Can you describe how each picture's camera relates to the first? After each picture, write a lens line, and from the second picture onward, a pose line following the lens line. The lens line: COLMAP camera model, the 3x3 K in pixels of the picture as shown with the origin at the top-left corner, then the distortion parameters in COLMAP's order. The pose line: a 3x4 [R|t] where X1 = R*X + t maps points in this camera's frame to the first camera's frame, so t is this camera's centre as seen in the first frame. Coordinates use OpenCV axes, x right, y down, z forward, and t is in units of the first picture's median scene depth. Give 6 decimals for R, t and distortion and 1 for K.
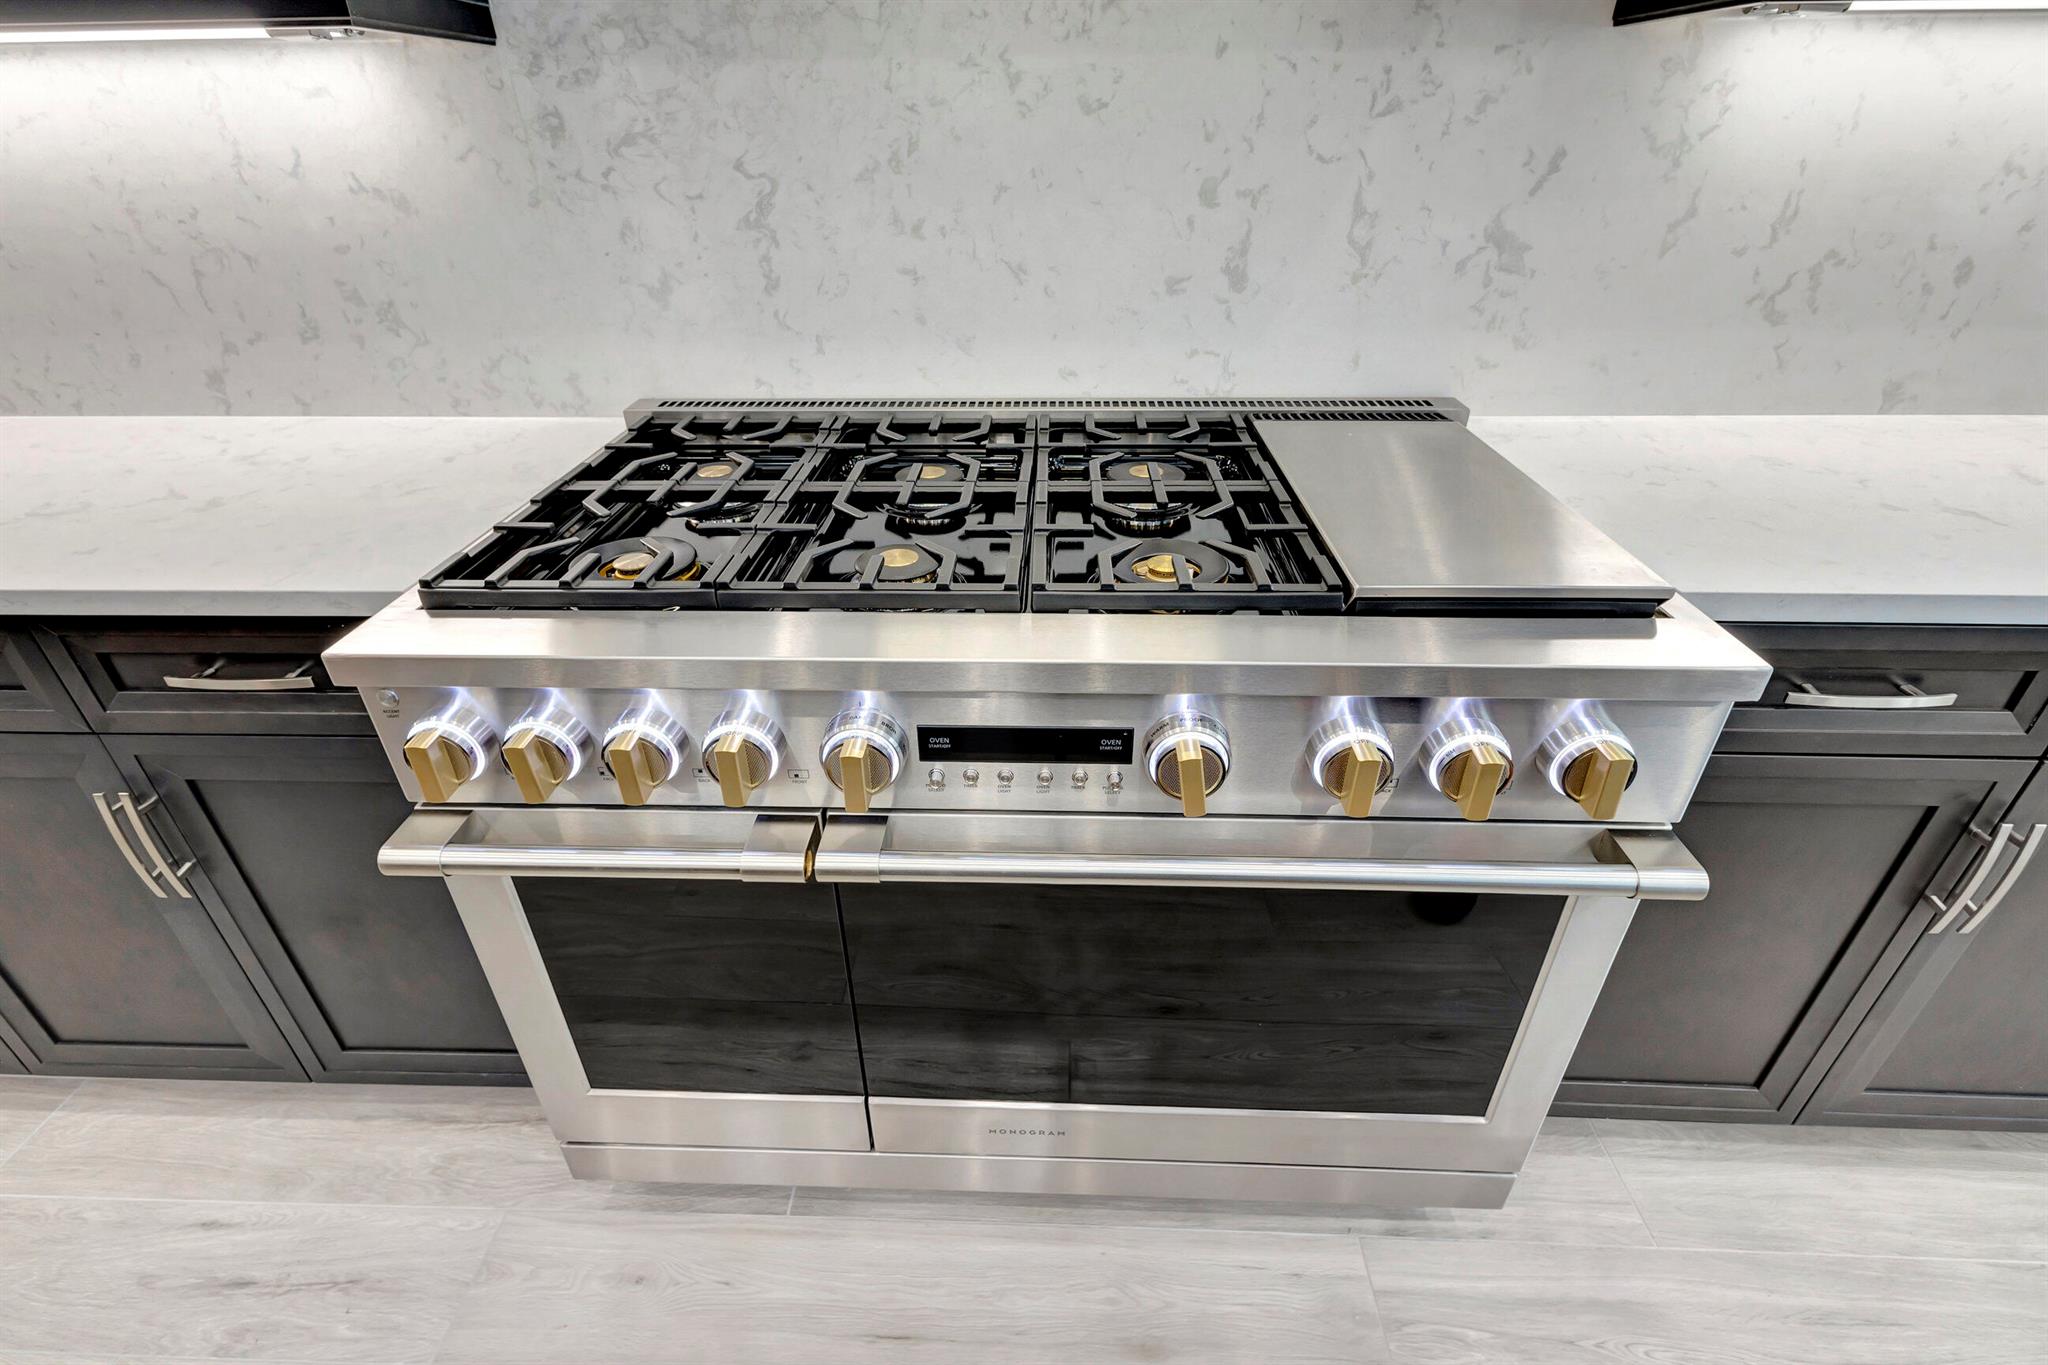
lens RADIAL K [[956.5, 0, 1022.4], [0, 956.5, 694.5], [0, 0, 1]] dist [0.013911, -0.004132]
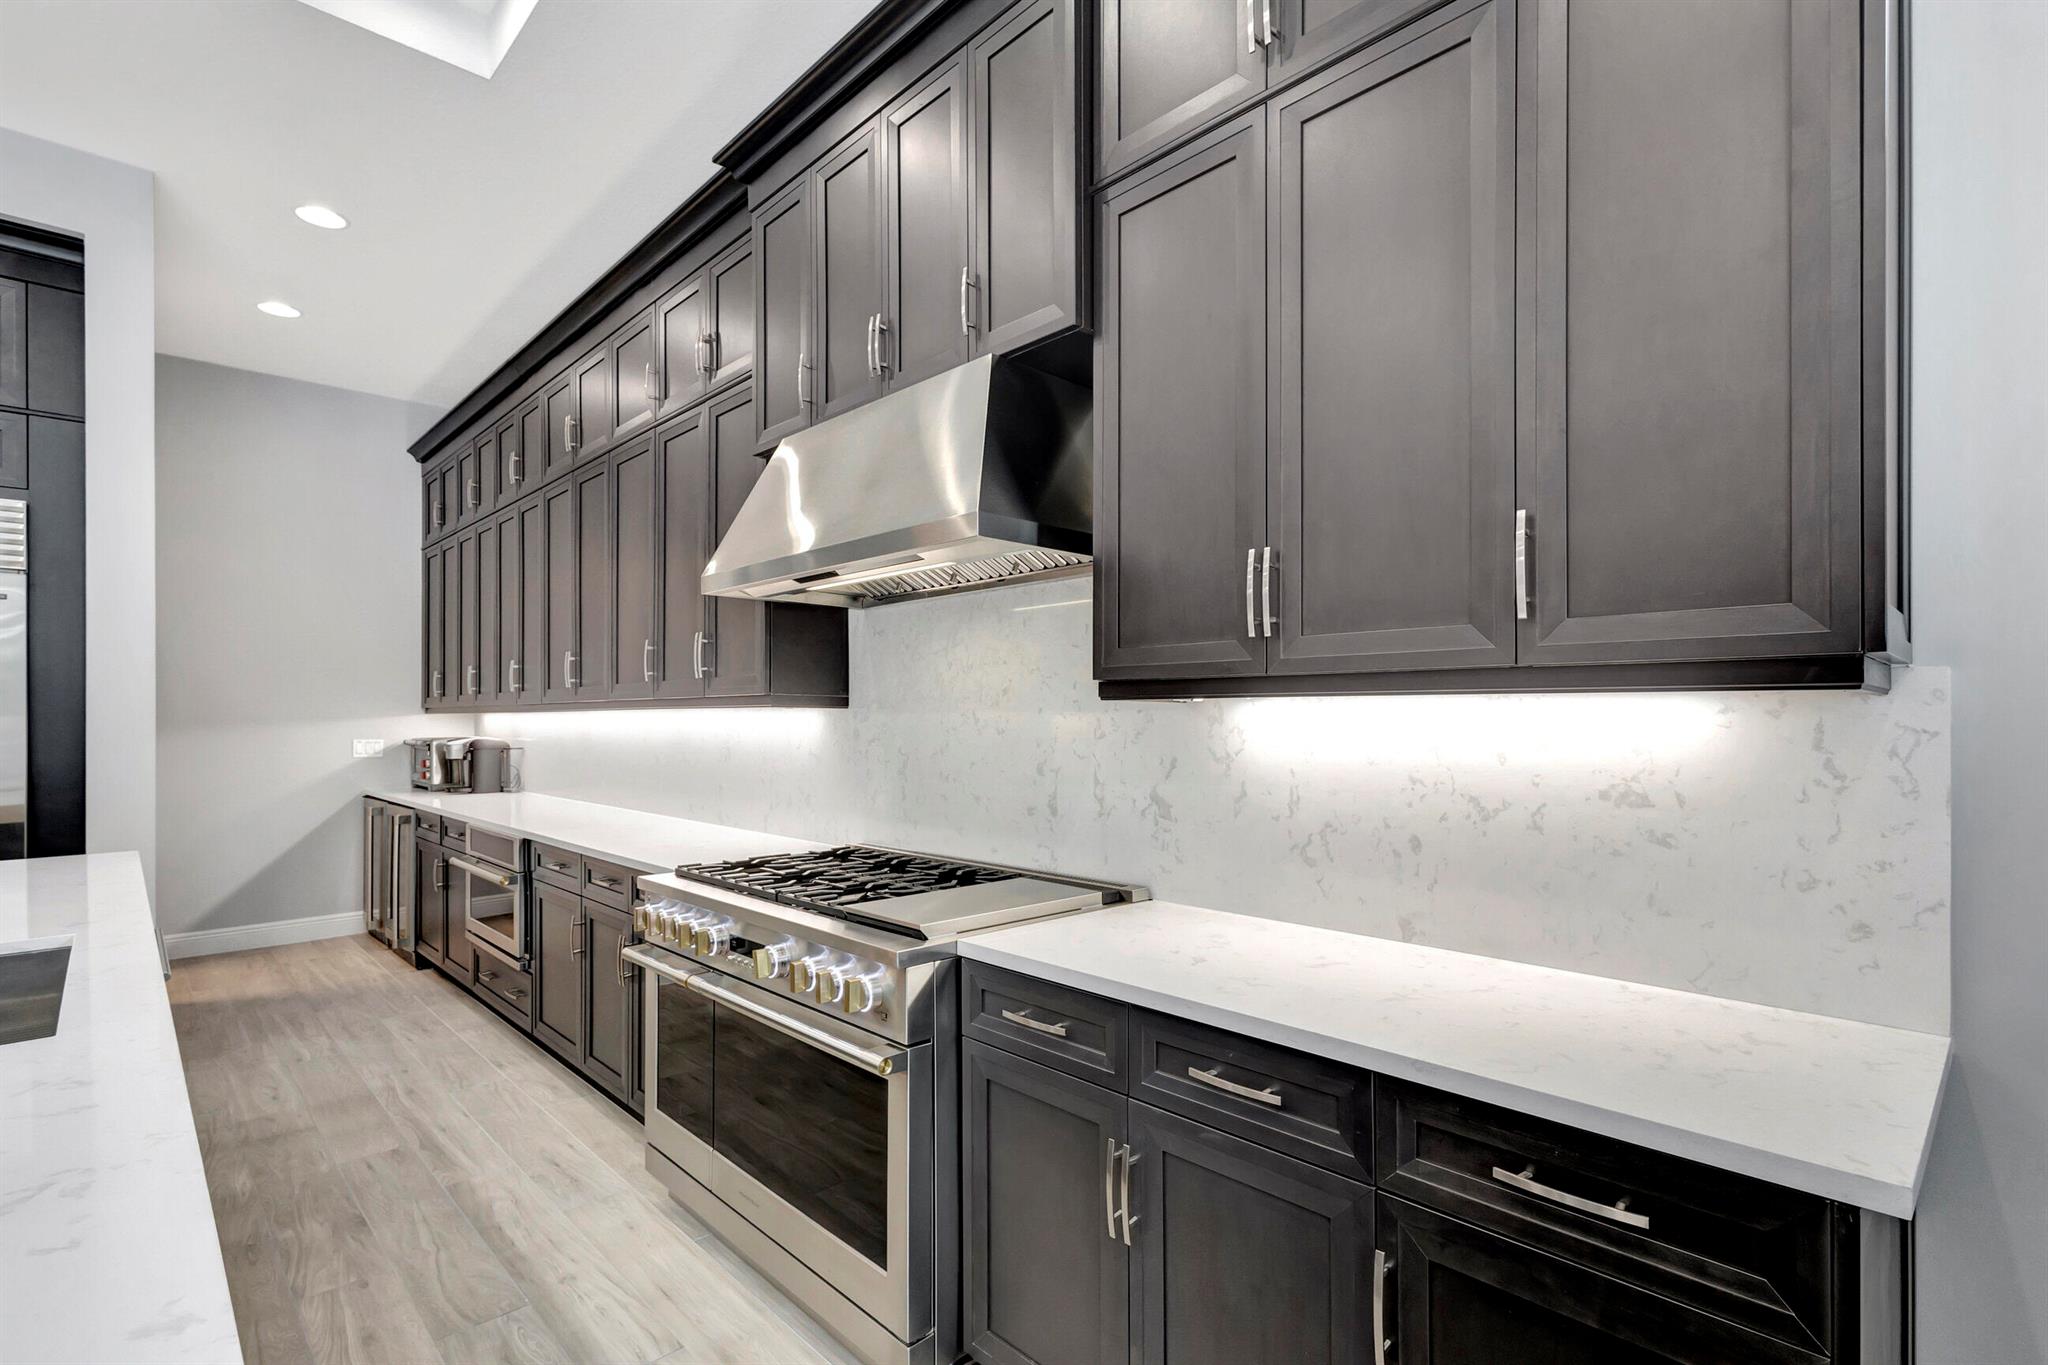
lens RADIAL K [[956.5, 0, 1018.4], [0, 956.5, 716.6], [0, 0, 1]] dist [0.013911, -0.004132]
pose [[0.716195, 0.006870, -0.697867, 1.555588], [-0.371667, 0.850112, -0.373059, 0.147621], [0.590702, 0.526557, 0.611399, -0.310388]]
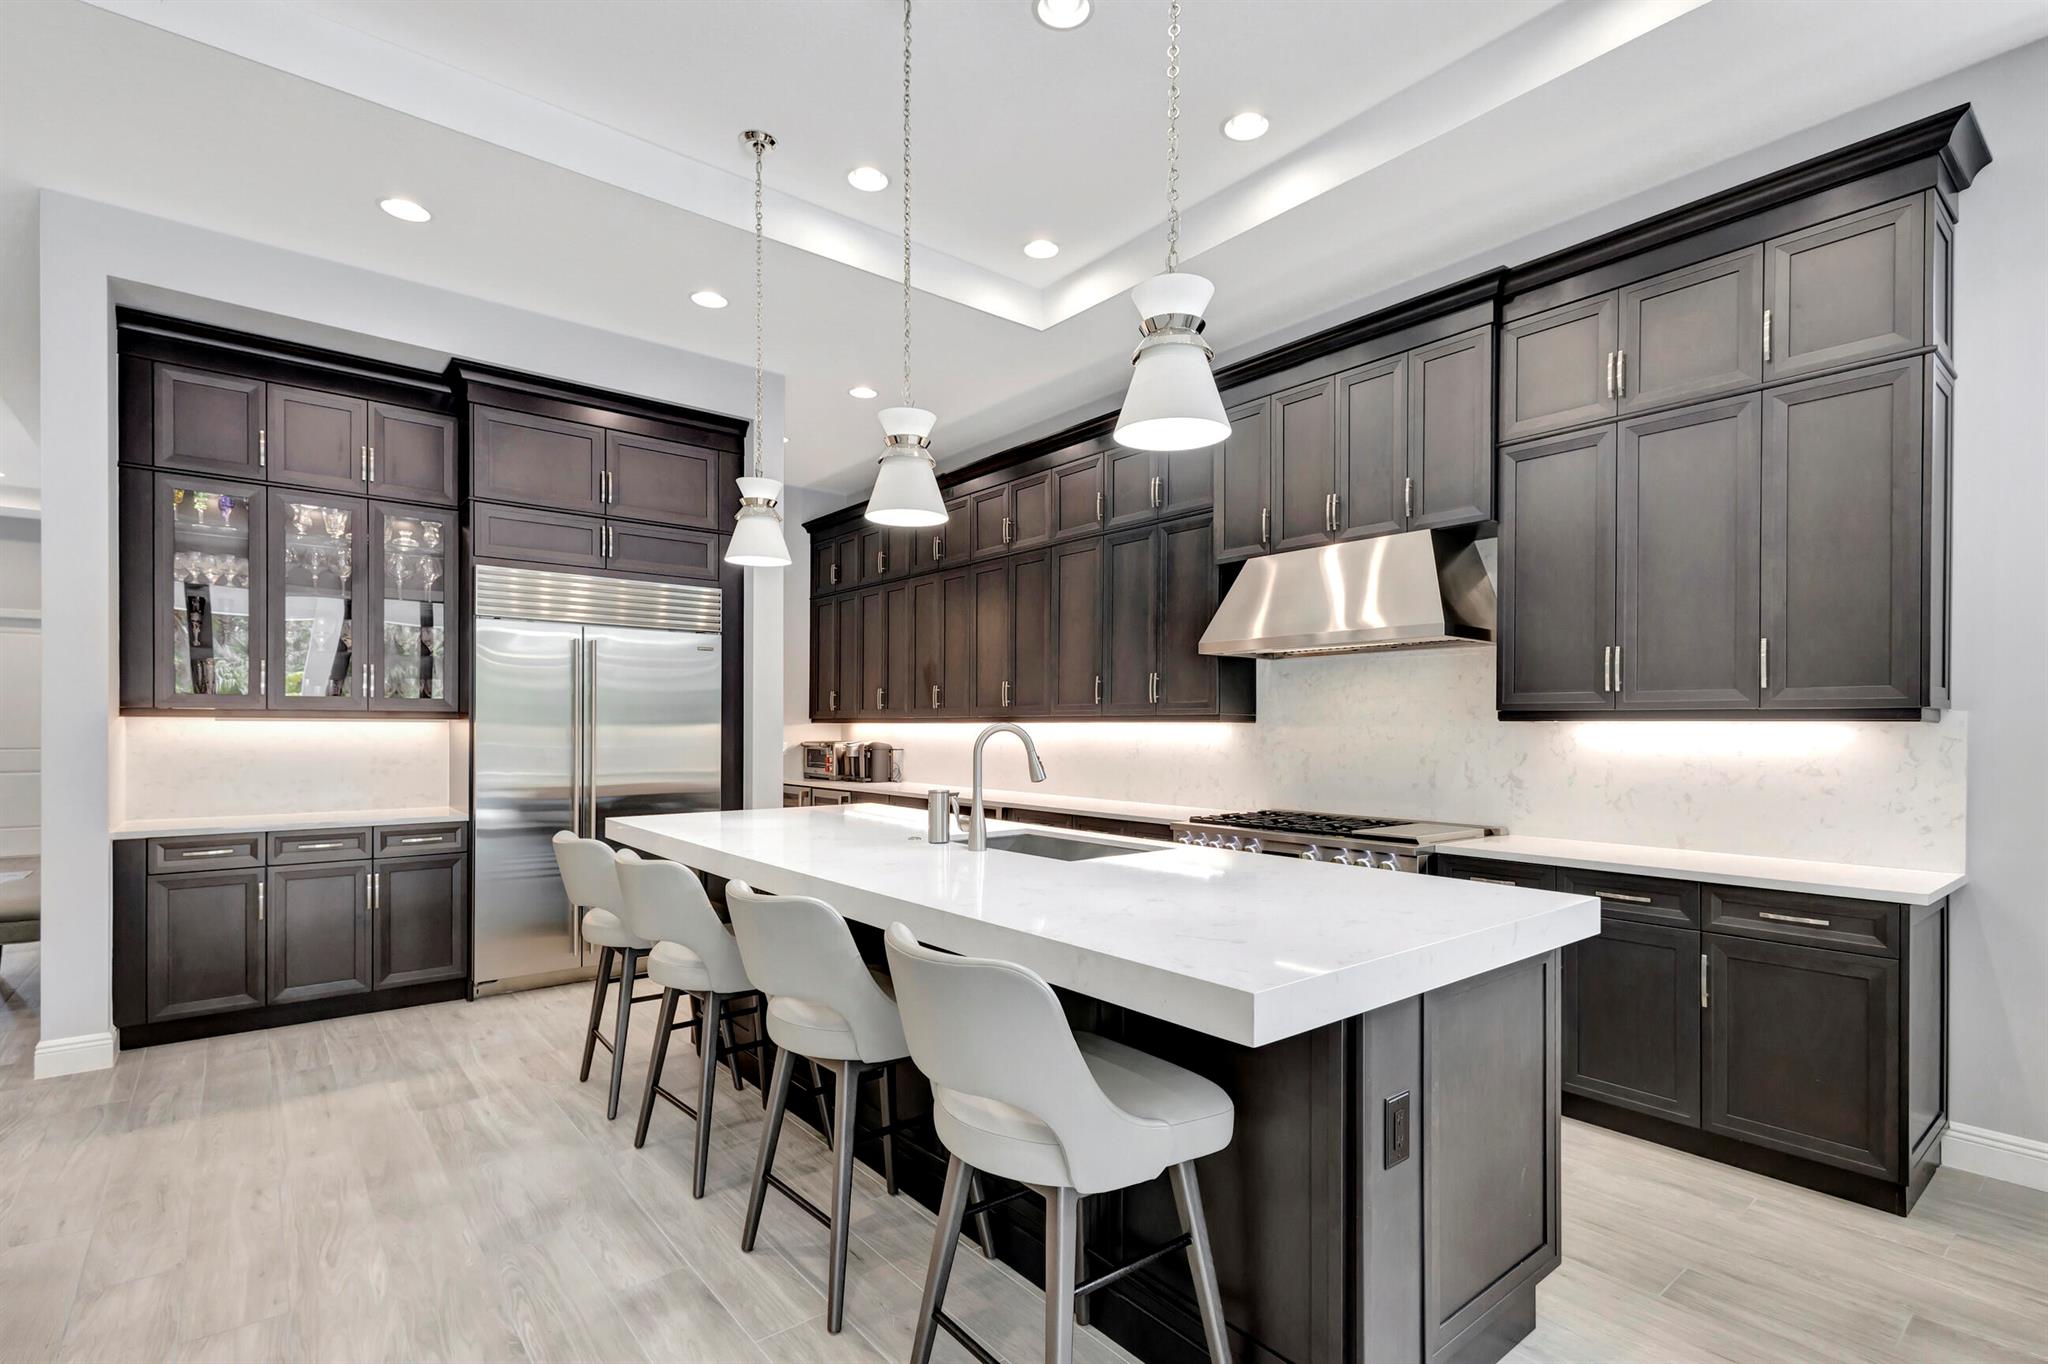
lens RADIAL K [[956.5, 0, 1030.2], [0, 956.5, 725.5], [0, 0, 1]] dist [0.013911, -0.004132]
pose [[0.662145, 0.010005, -0.749309, 1.794823], [-0.405237, 0.845879, -0.346803, 1.090527], [0.630354, 0.533282, 0.564149, -1.823085]]
